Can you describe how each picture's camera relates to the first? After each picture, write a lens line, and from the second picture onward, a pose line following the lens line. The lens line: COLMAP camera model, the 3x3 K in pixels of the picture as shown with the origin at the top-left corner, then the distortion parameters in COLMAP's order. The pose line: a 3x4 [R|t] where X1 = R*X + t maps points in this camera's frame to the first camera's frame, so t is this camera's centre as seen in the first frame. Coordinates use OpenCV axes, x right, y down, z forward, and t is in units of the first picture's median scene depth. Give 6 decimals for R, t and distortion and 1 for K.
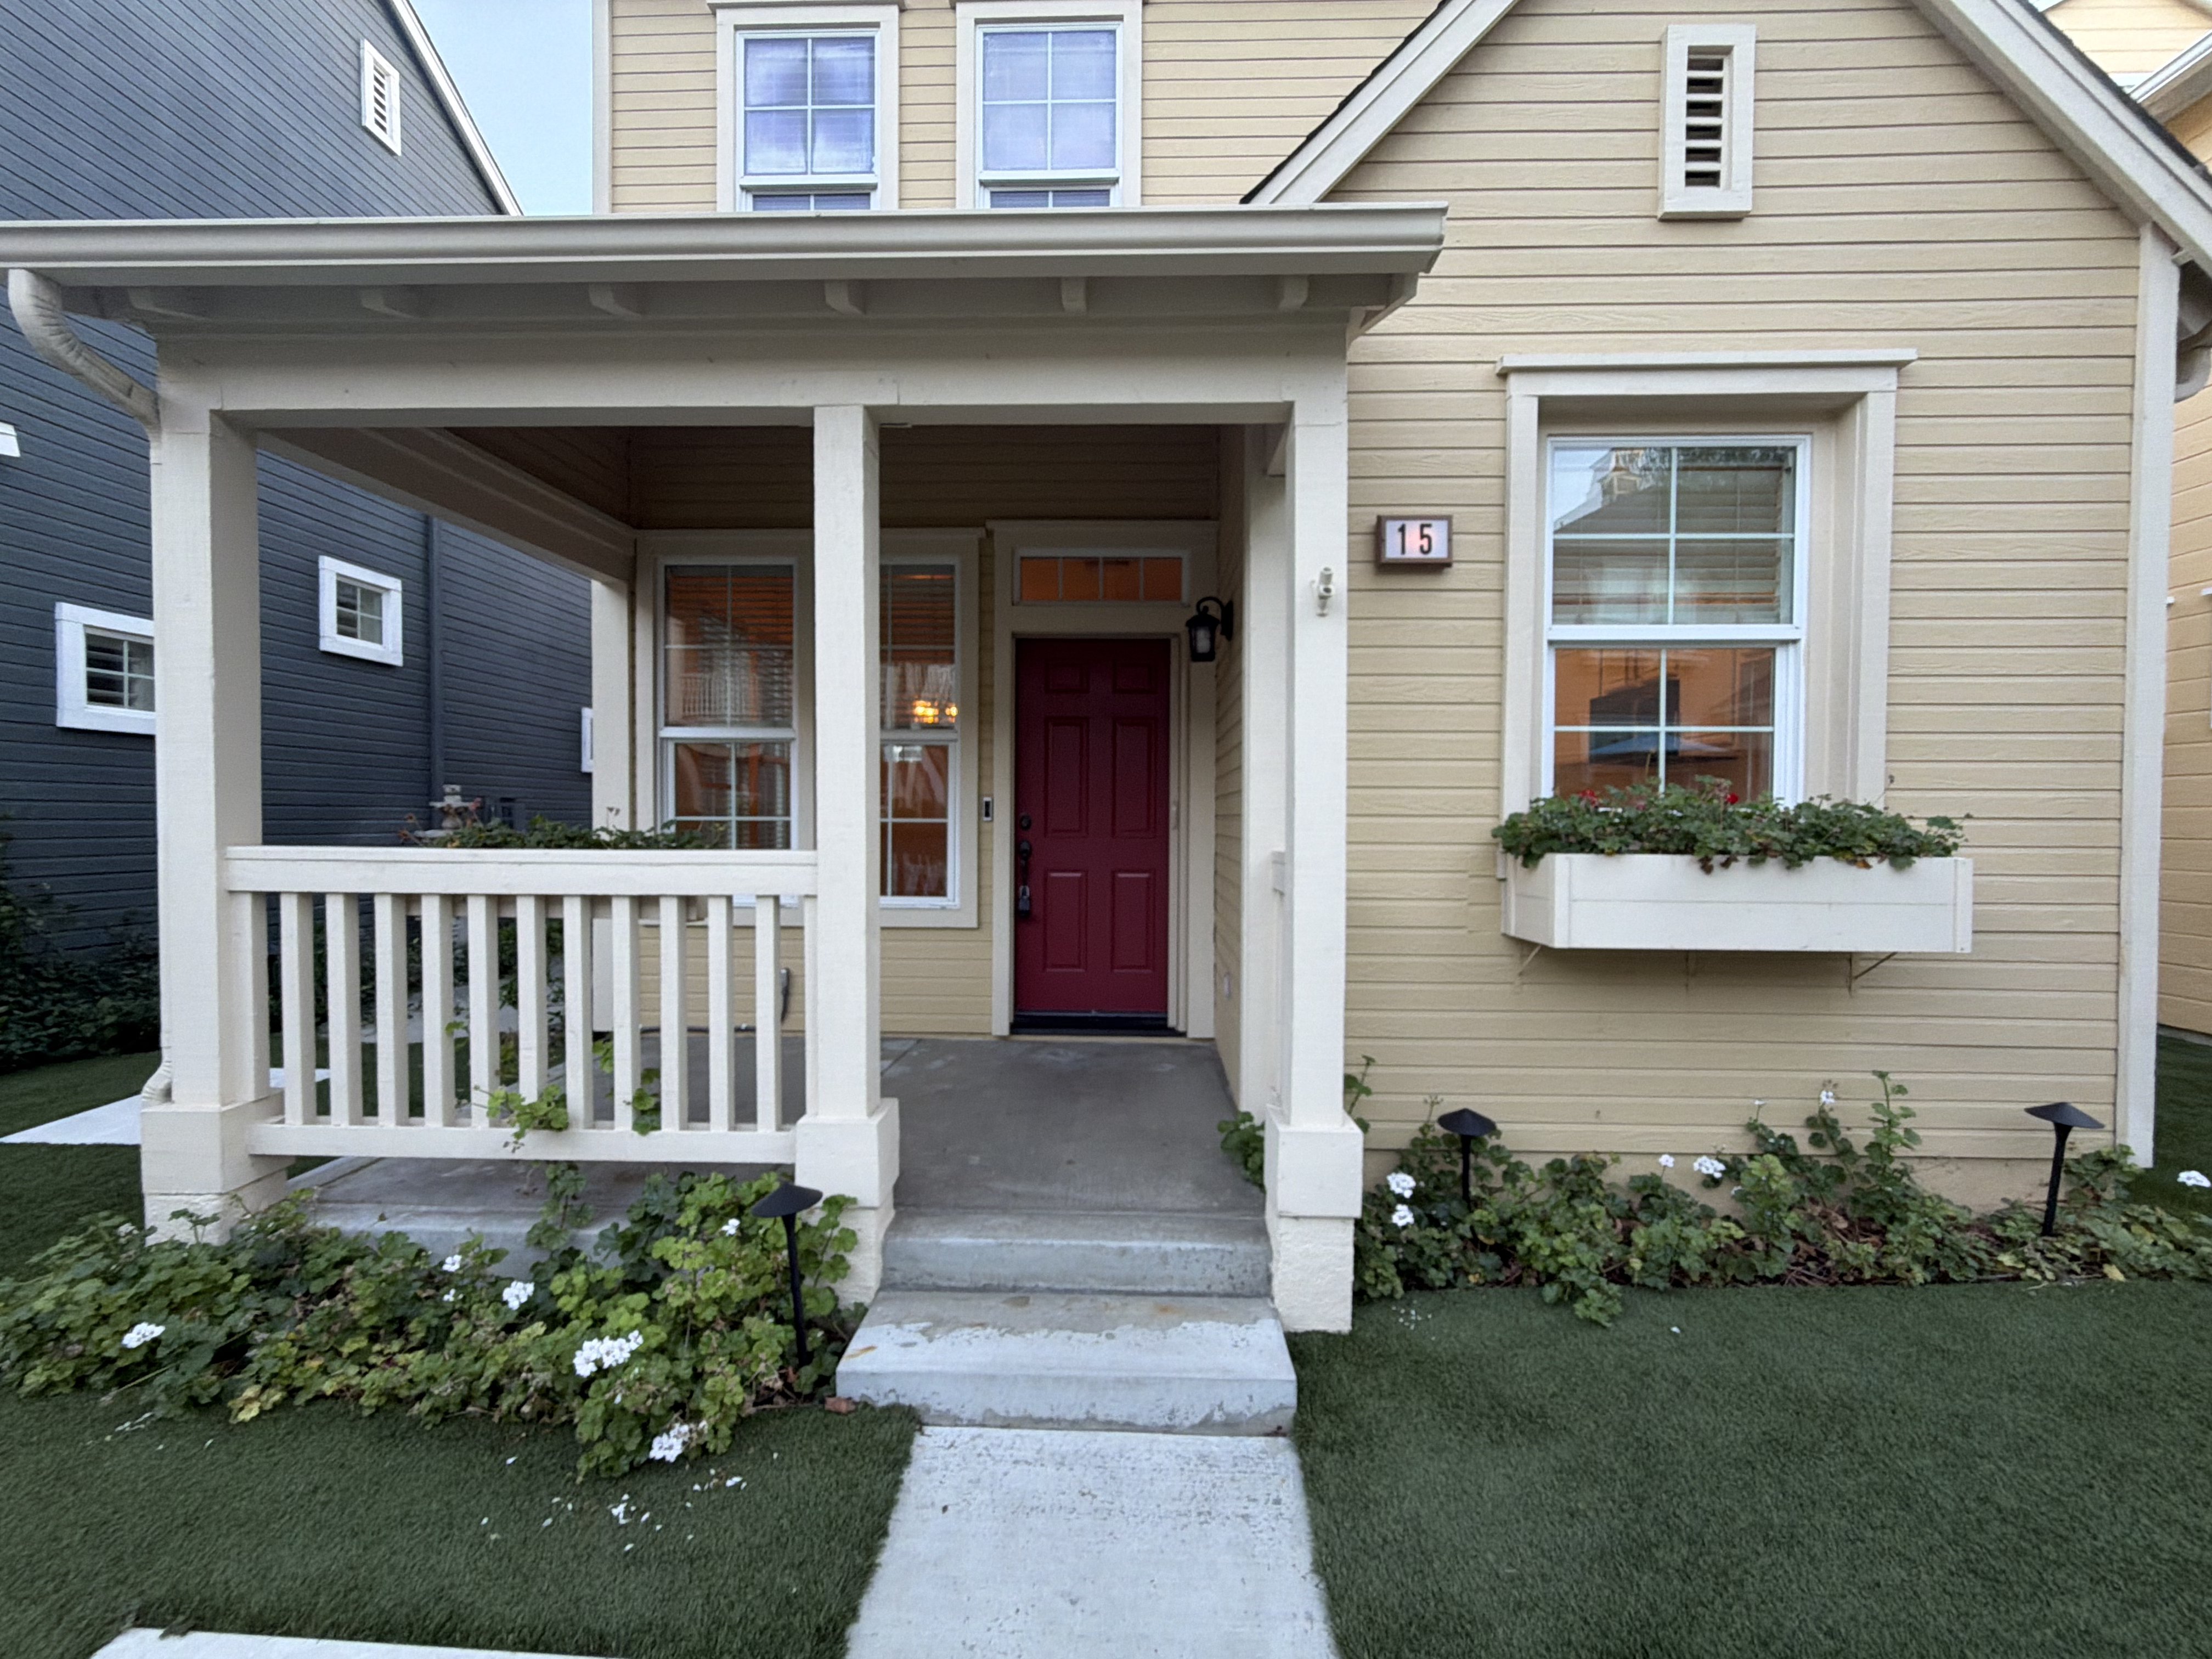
lens RADIAL K [[888.3, 0, 1107.5], [0, 888.3, 838.4], [0, 0, 1]] dist [0.008983, 0.000058]
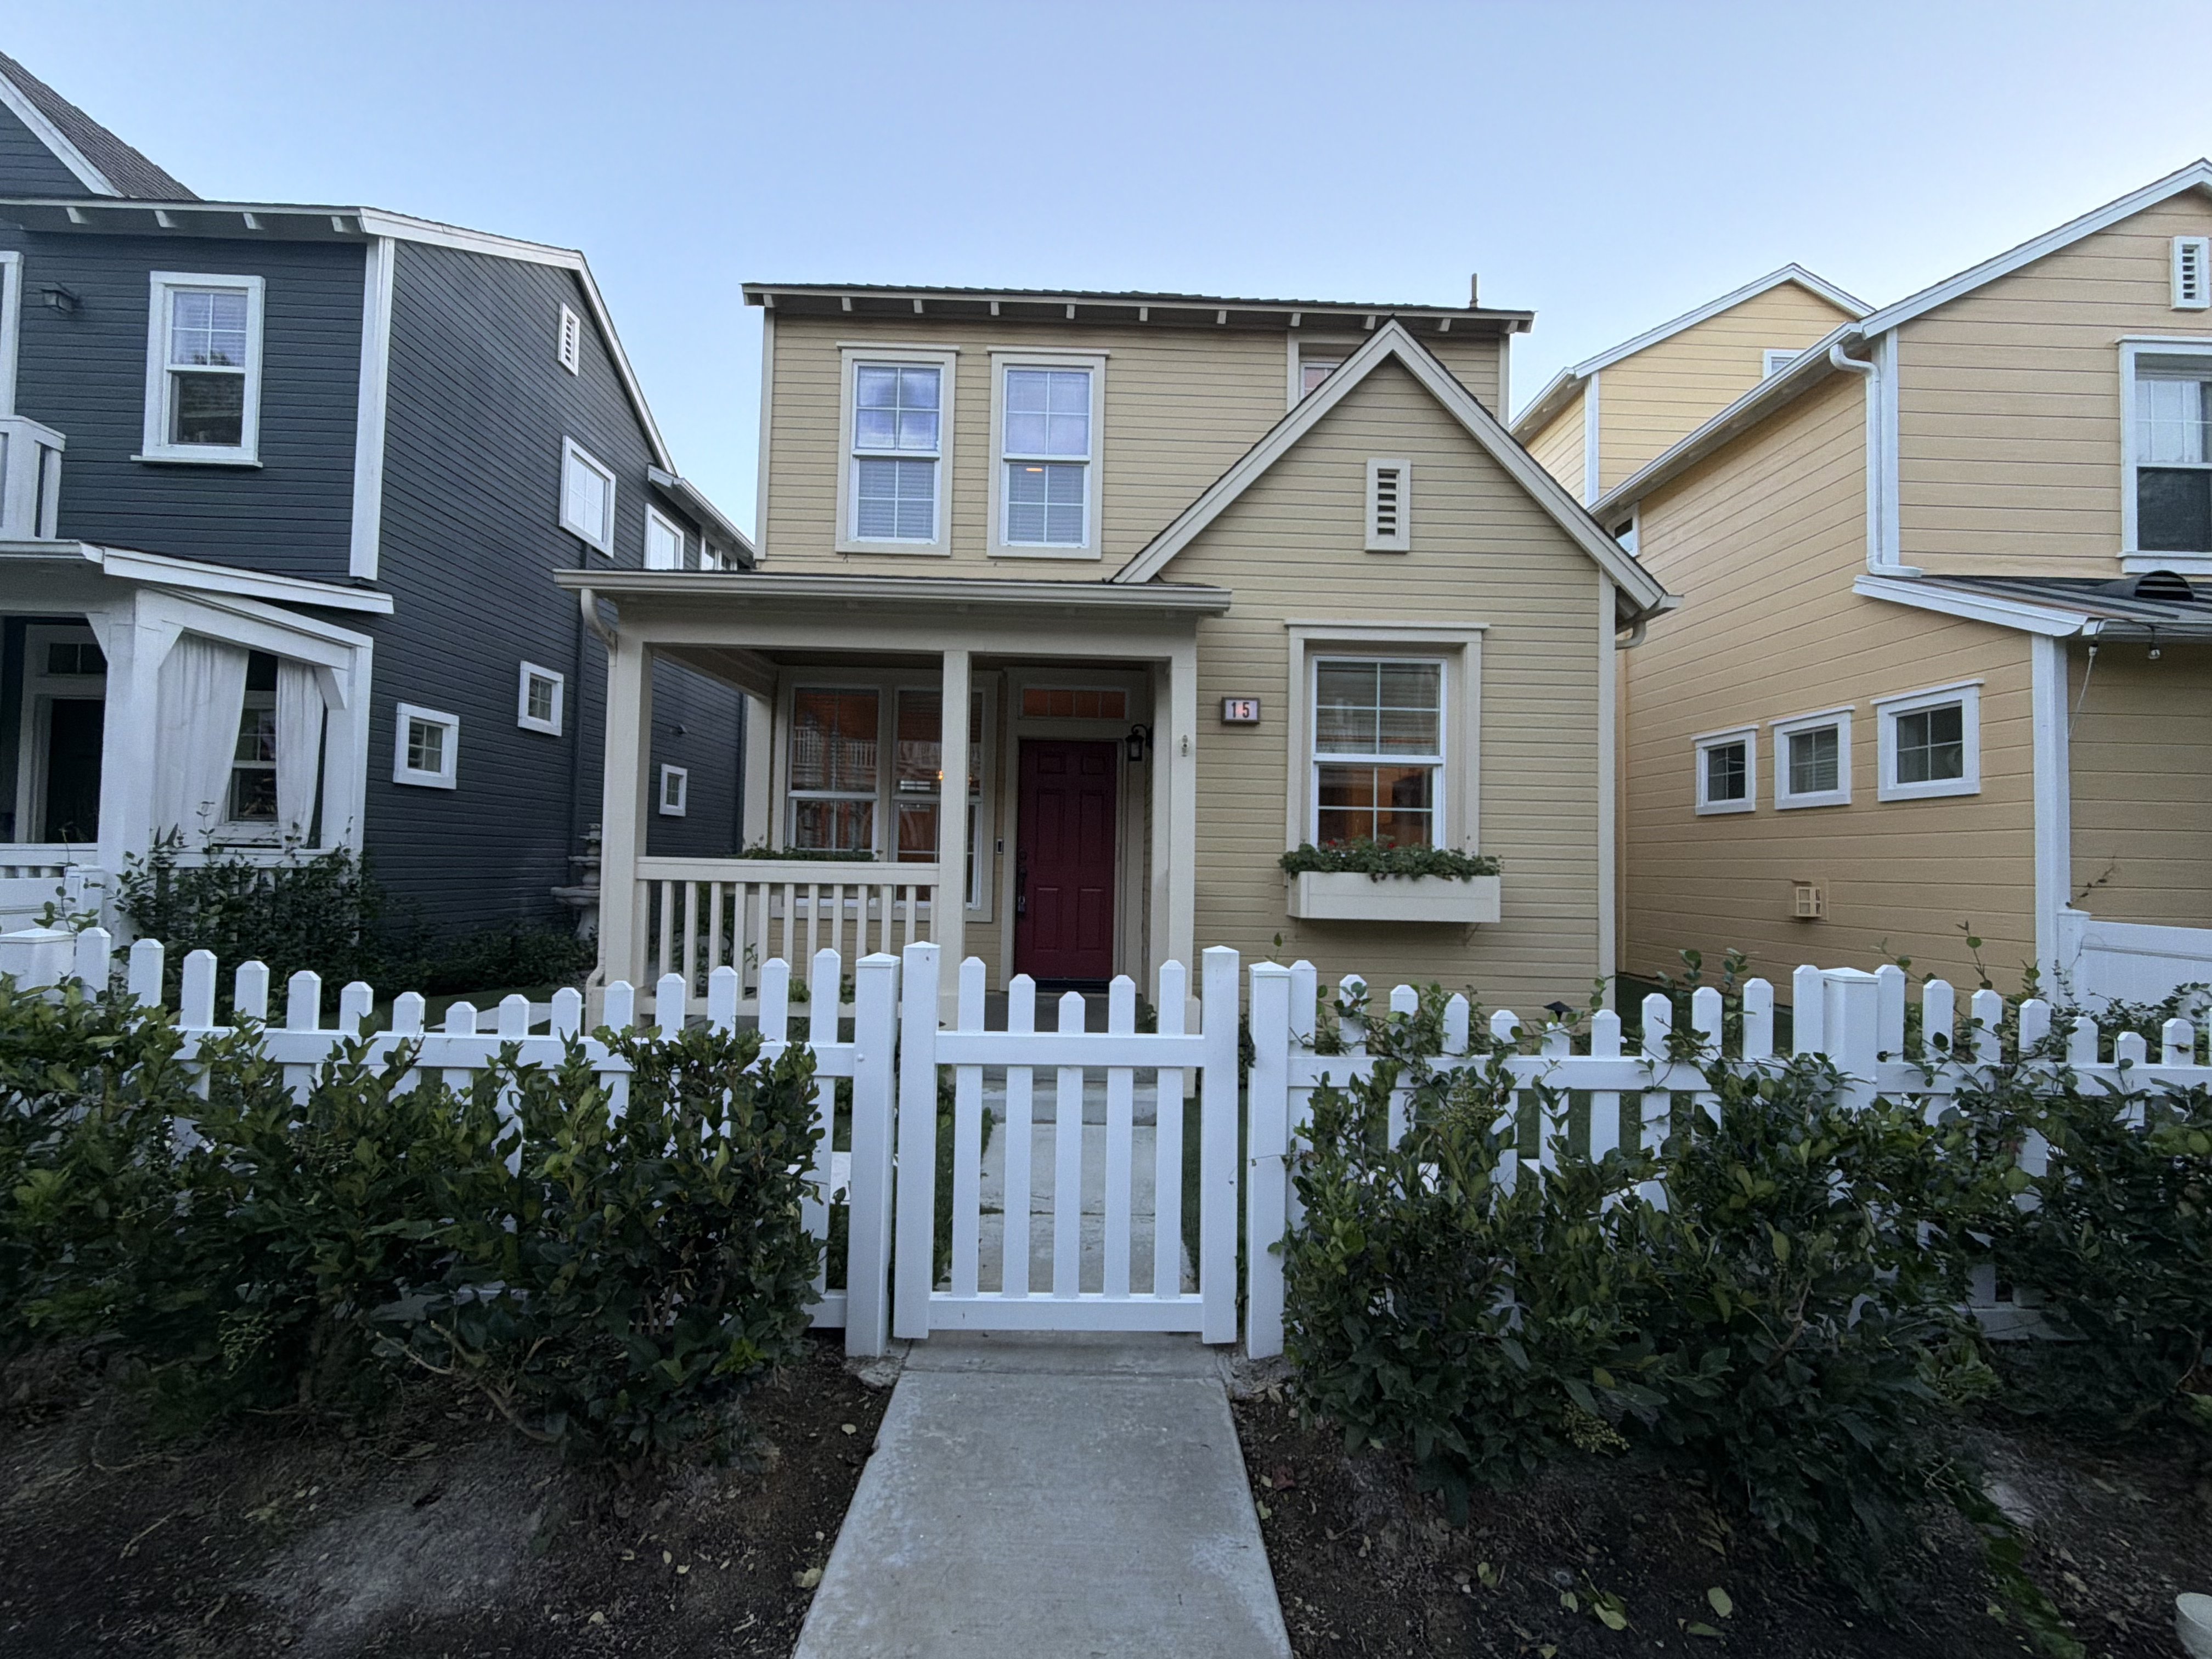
lens RADIAL K [[888.3, 0, 1107.8], [0, 888.3, 834.0], [0, 0, 1]] dist [0.008983, 0.000058]
pose [[0.998611, 0.017663, 0.049637, -0.034323], [-0.014934, 0.998385, -0.054808, 0.044273], [-0.050525, 0.053991, 0.997262, -0.888333]]
